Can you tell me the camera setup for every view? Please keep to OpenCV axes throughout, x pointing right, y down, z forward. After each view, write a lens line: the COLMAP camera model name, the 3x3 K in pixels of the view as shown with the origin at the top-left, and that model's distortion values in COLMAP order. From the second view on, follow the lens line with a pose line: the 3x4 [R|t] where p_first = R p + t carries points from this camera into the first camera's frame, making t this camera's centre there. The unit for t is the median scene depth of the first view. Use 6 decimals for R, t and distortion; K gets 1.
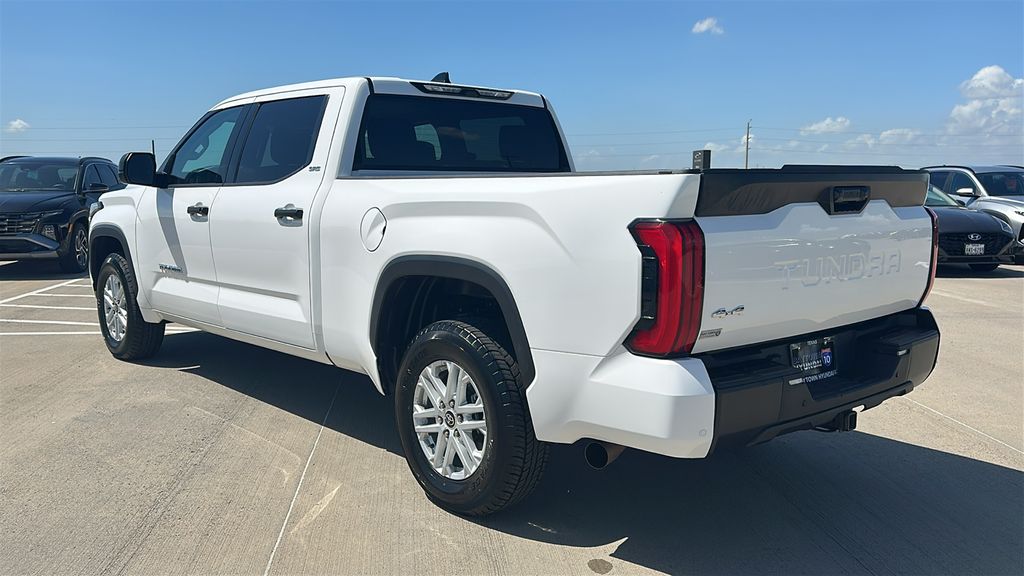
lens RADIAL K [[900.3, 0, 514.5], [0, 900.3, 289.6], [0, 0, 1]] dist [0.072414, -0.091441]
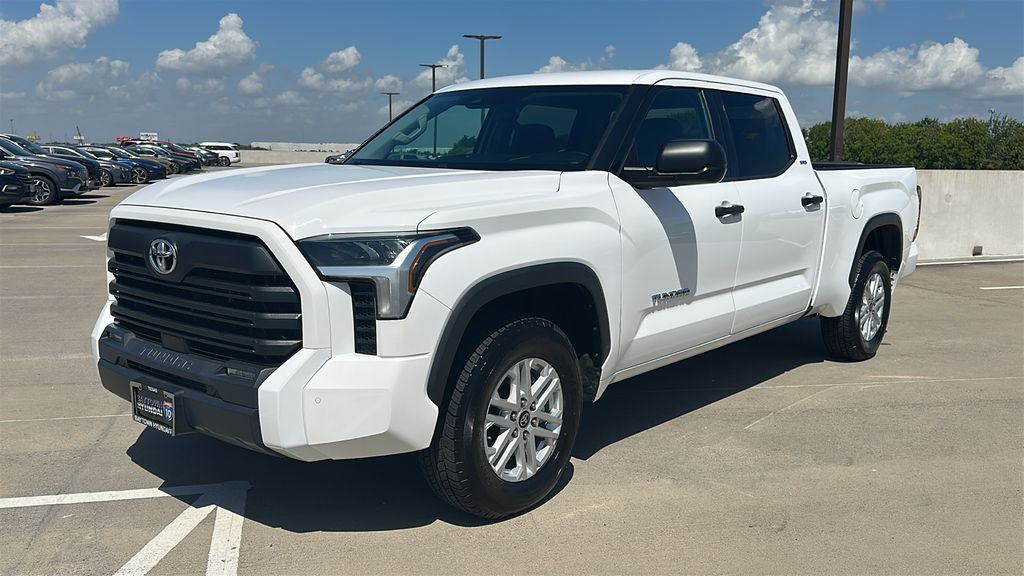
lens RADIAL K [[900.3, 0, 509.2], [0, 900.3, 287.3], [0, 0, 1]] dist [0.072414, -0.091441]
pose [[-0.136122, -0.151237, 0.979080, -1.128431], [0.105916, 0.980393, 0.166165, -0.173831], [-0.985014, 0.126319, -0.117435, 1.266301]]
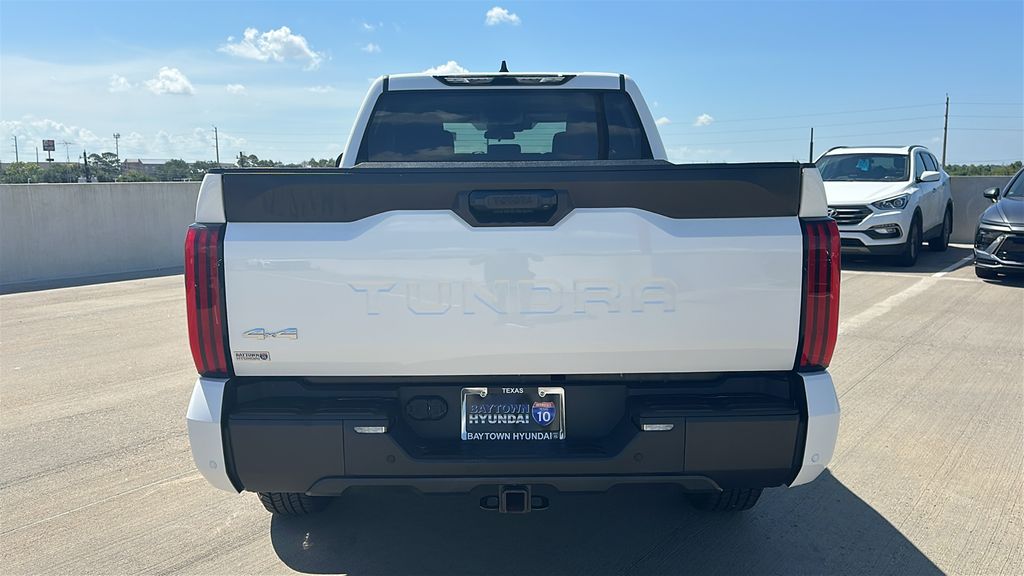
lens RADIAL K [[900.3, 0, 505.5], [0, 900.3, 292.5], [0, 0, 1]] dist [0.072414, -0.091441]
pose [[0.742632, 0.082835, -0.664557, 0.626044], [-0.071184, 0.996463, 0.044659, -0.044105], [0.665906, 0.014141, 0.745902, 0.323441]]
